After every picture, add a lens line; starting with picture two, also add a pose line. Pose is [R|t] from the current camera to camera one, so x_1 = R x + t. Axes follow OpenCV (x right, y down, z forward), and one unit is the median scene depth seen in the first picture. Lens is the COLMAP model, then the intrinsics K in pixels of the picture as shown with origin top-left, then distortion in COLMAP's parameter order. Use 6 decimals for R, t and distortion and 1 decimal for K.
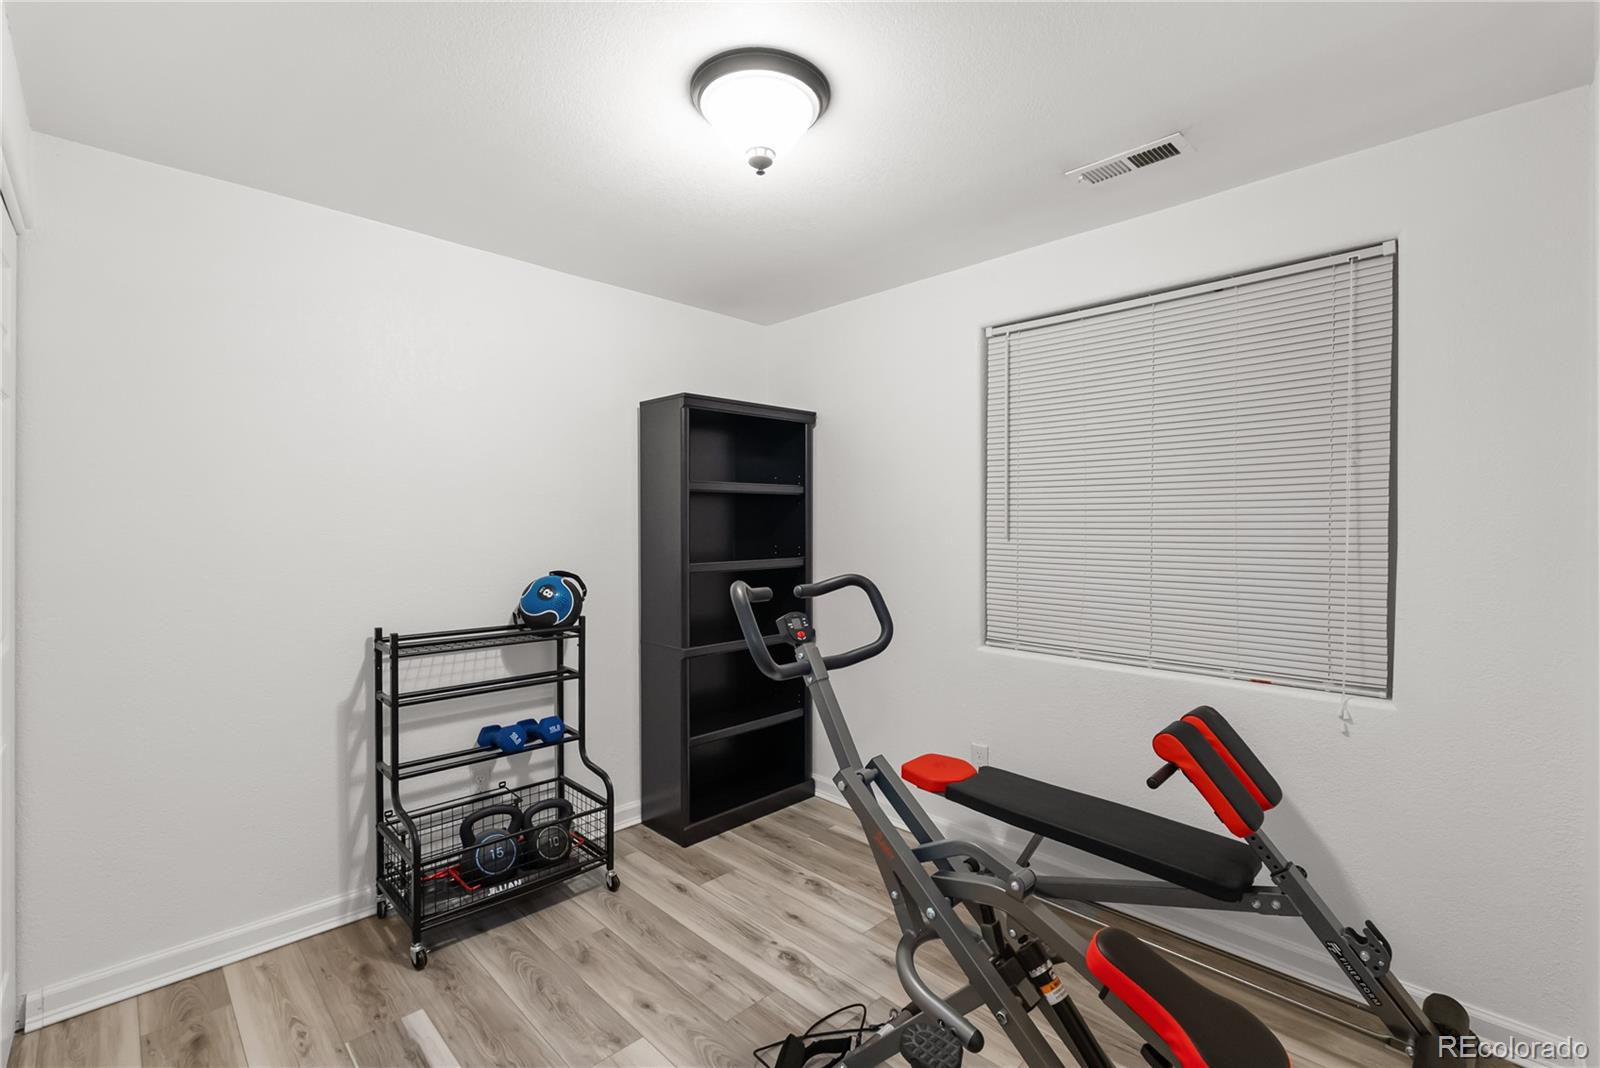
lens RADIAL K [[710.0, 0, 800.1], [0, 710.0, 528.6], [0, 0, 1]] dist [-0.005122, 0.000577]
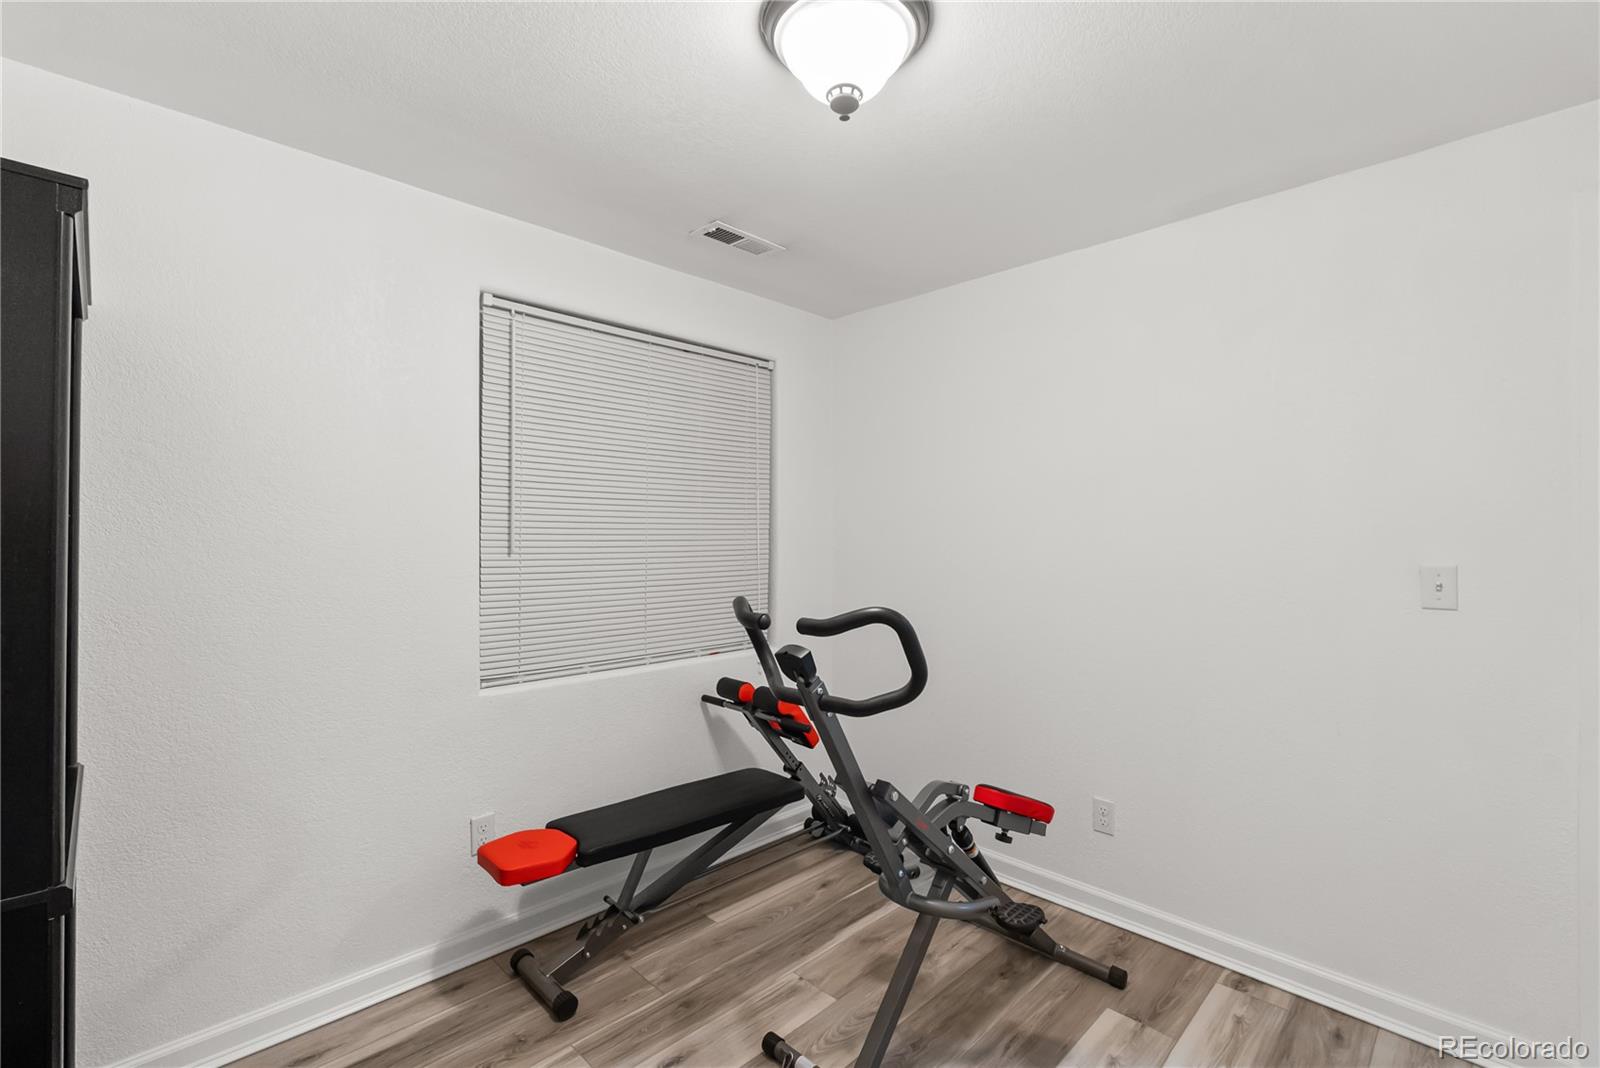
lens RADIAL K [[710.0, 0, 803.5], [0, 710.0, 536.9], [0, 0, 1]] dist [-0.005122, 0.000577]
pose [[-0.008177, 0.008536, 0.999930, -0.639454], [0.017098, 0.999819, -0.008395, 0.008758], [-0.999820, 0.017028, -0.008321, 0.767100]]
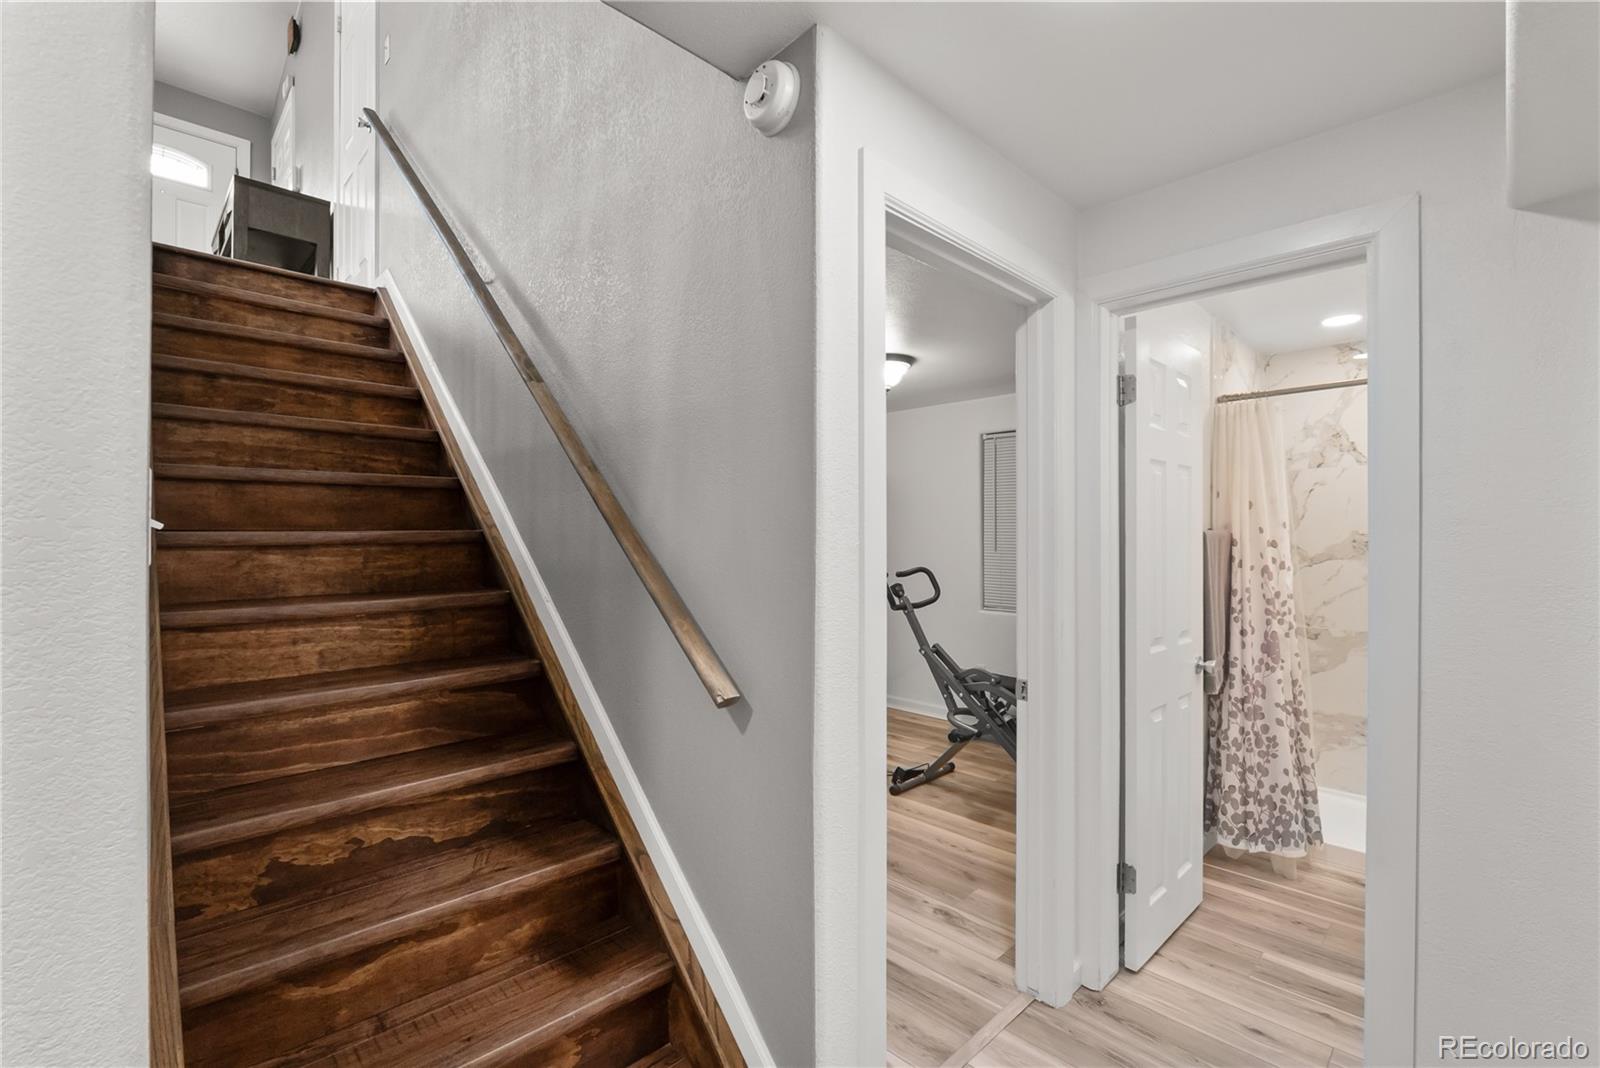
lens RADIAL K [[710.0, 0, 802.1], [0, 710.0, 532.1], [0, 0, 1]] dist [-0.005122, 0.000577]
pose [[0.999997, -0.002307, 0.000276, -0.241692], [0.002308, 0.999983, -0.005375, -0.026283], [-0.000264, 0.005376, 0.999986, -0.975264]]
